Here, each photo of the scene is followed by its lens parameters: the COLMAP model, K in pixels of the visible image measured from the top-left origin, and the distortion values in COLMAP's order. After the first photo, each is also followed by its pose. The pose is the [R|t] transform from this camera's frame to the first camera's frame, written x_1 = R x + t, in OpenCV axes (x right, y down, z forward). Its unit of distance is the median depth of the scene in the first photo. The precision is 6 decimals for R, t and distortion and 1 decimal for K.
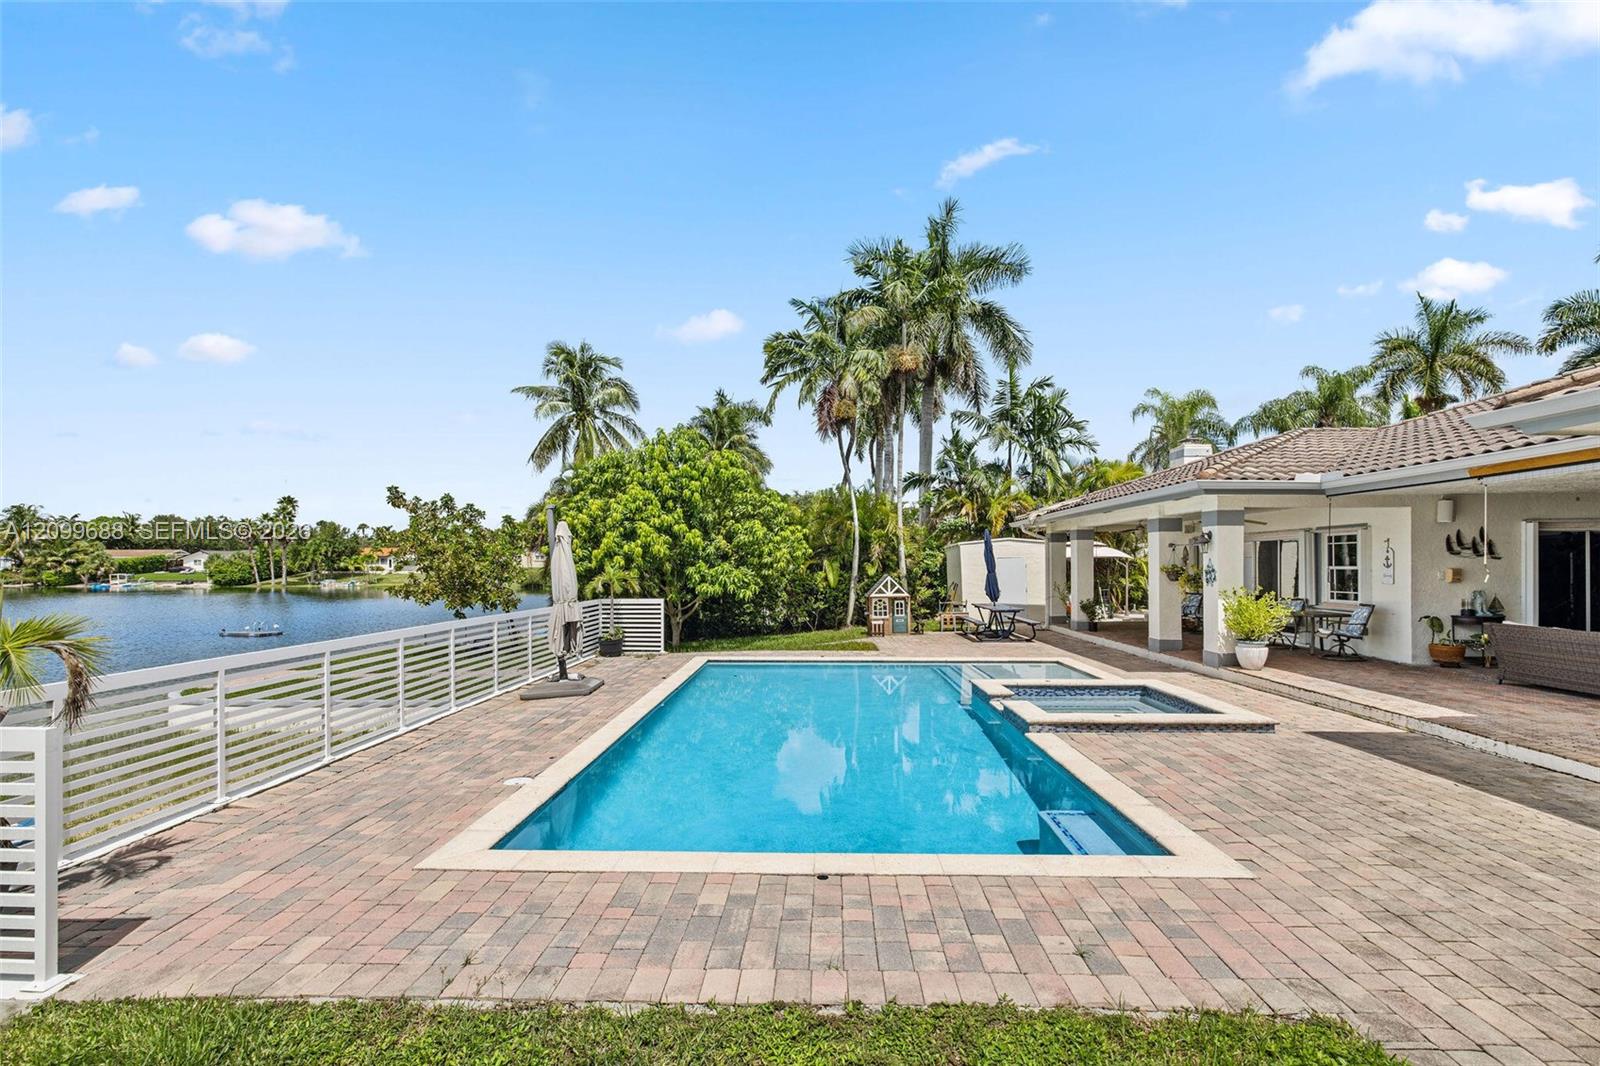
lens RADIAL K [[679.4, 0, 800.7], [0, 679.4, 567.4], [0, 0, 1]] dist [-0.000958, 0.000042]
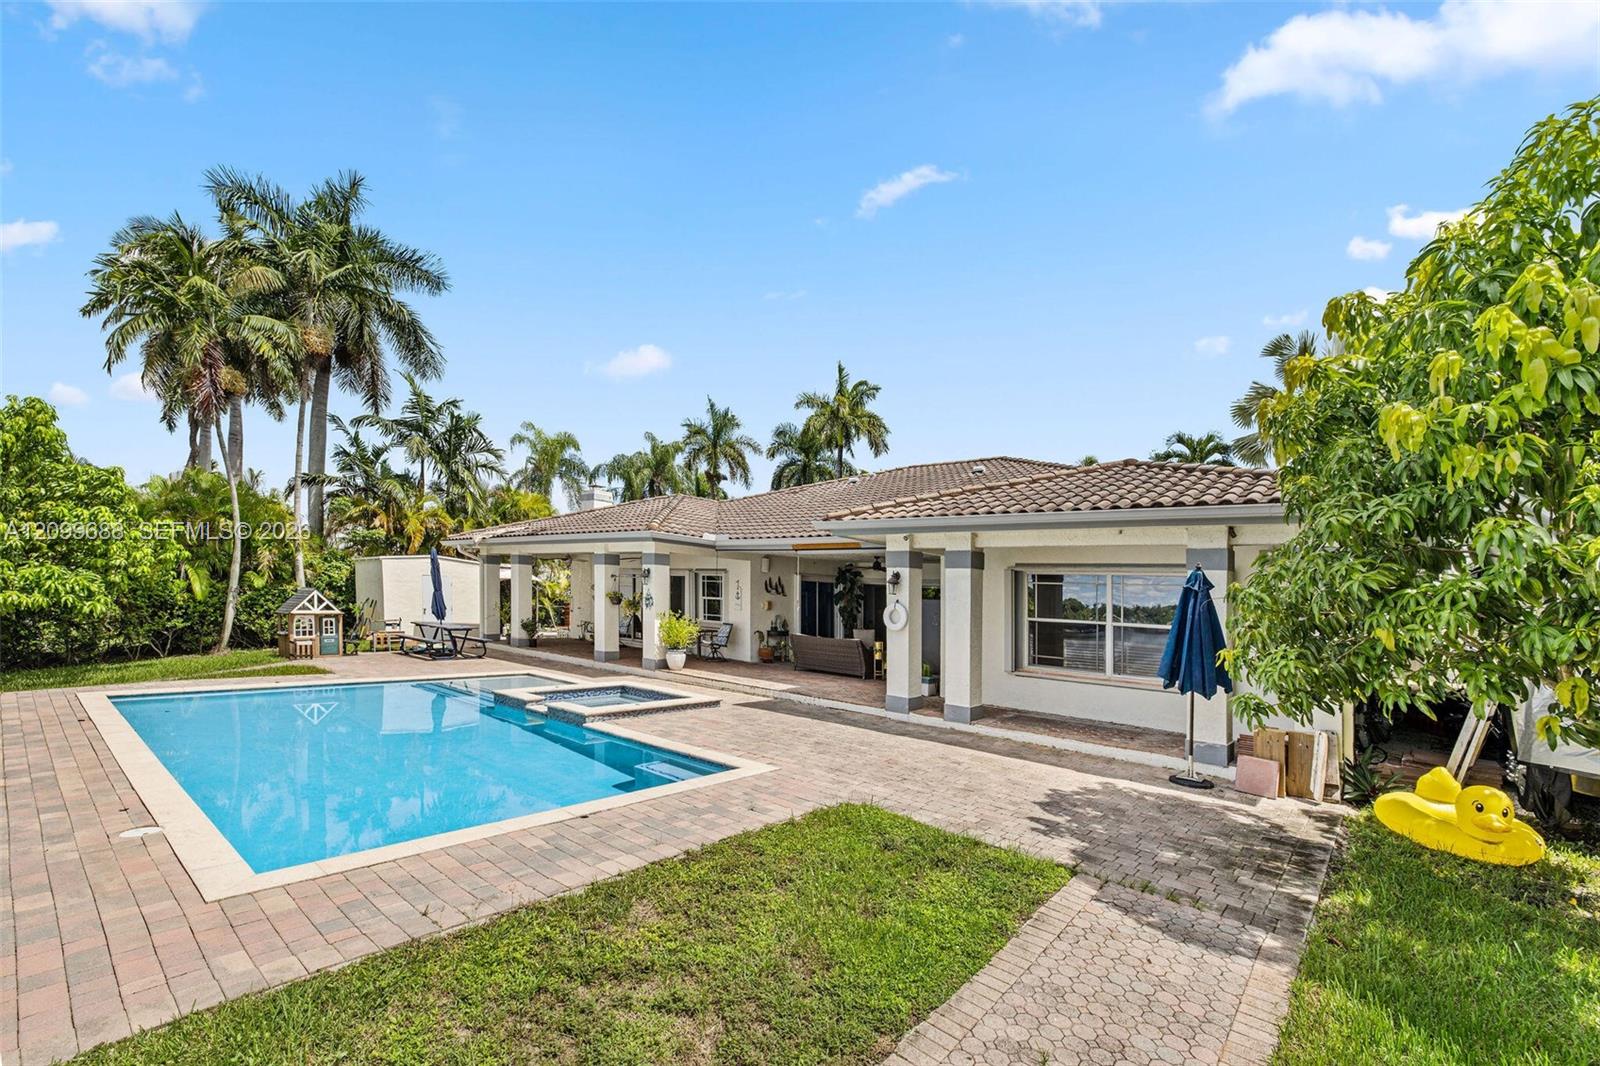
lens RADIAL K [[681.0, 0, 800.0], [0, 681.0, 533.0], [0, 0, 1]] dist [-0.000769, 0.000118]
pose [[0.625365, 0.104682, 0.773279, -0.166187], [-0.044538, 0.994134, -0.098561, -0.002210], [-0.779060, 0.027196, 0.626359, -0.049513]]
